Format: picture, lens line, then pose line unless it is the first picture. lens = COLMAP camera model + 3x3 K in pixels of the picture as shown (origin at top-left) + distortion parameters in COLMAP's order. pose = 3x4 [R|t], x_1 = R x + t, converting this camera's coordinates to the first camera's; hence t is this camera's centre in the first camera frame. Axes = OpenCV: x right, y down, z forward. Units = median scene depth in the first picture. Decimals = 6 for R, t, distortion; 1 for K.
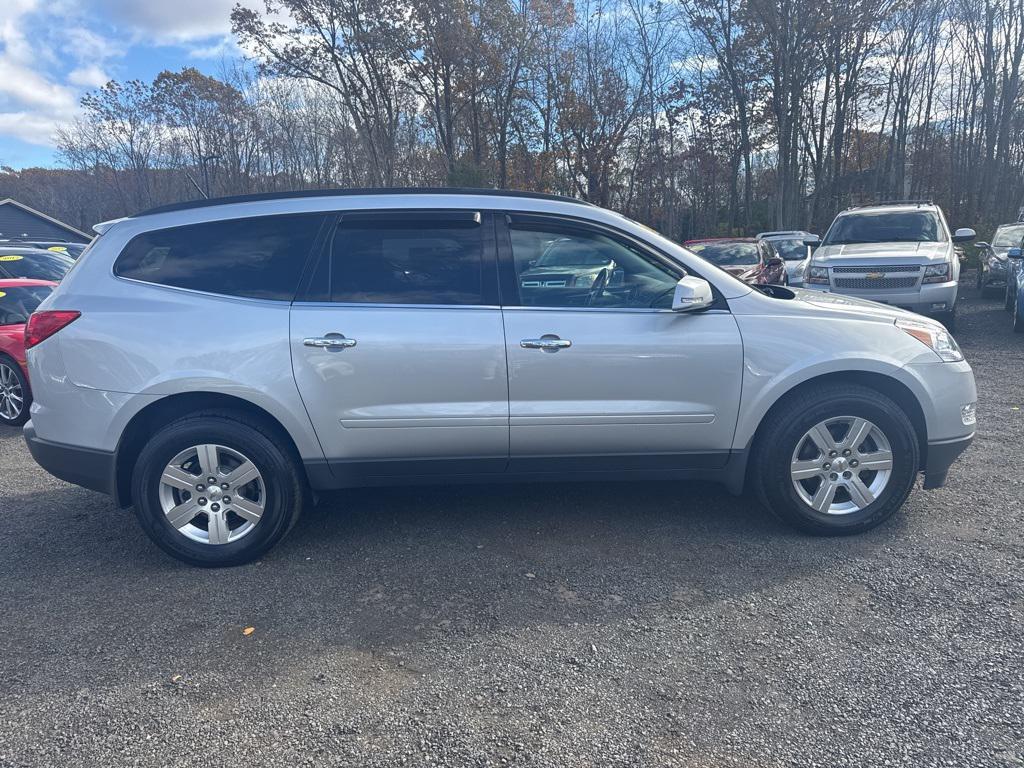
lens RADIAL K [[743.0, 0, 512.0], [0, 743.0, 384.0], [0, 0, 1]] dist [0.075937, -0.124106]
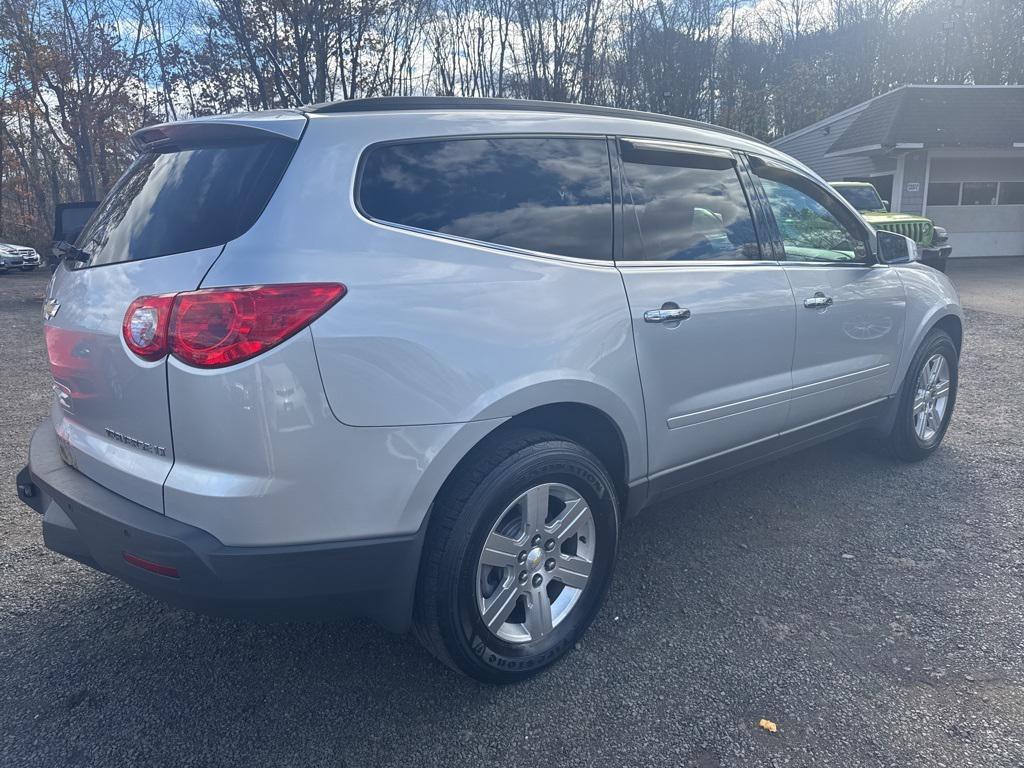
lens RADIAL K [[750.5, 0, 522.1], [0, 750.5, 372.3], [0, 0, 1]] dist [0.041963, -0.047308]
pose [[0.771444, -0.106260, 0.627362, -0.776849], [0.104110, 0.993749, 0.040297, -0.041094], [-0.627723, 0.034228, 0.777684, 0.486869]]
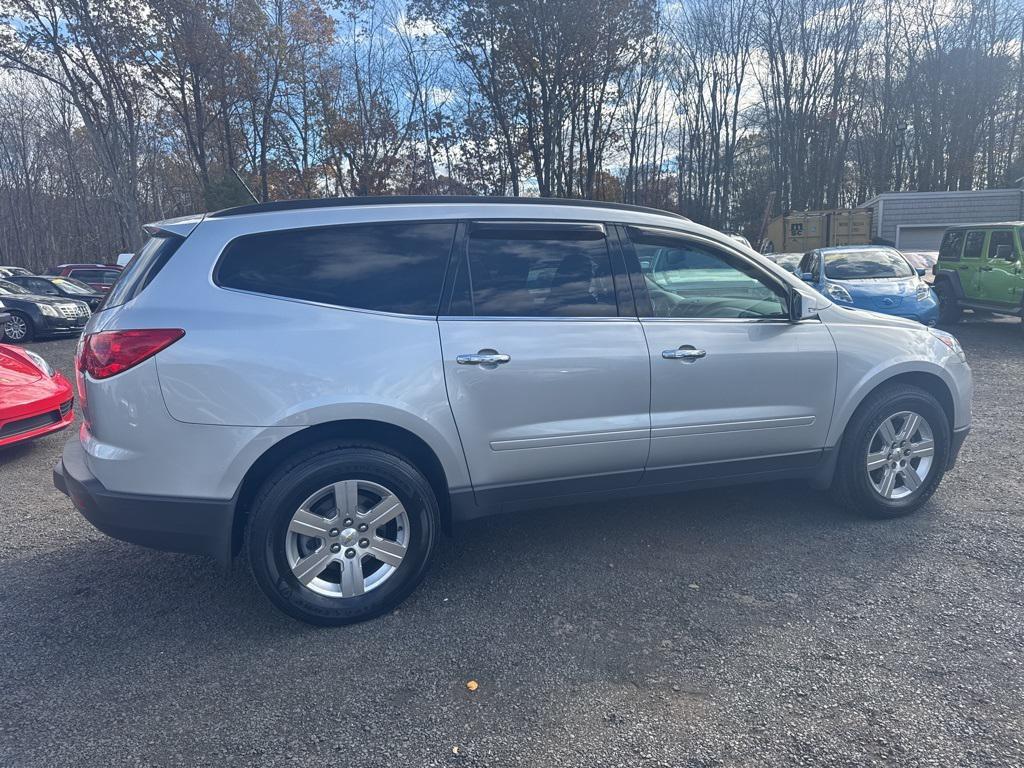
lens RADIAL K [[750.5, 0, 522.1], [0, 750.5, 372.3], [0, 0, 1]] dist [0.041963, -0.047308]
pose [[0.941659, -0.033629, 0.334883, -0.482724], [0.048411, 0.998182, -0.035892, -0.003245], [-0.333067, 0.050010, 0.941576, 0.103511]]
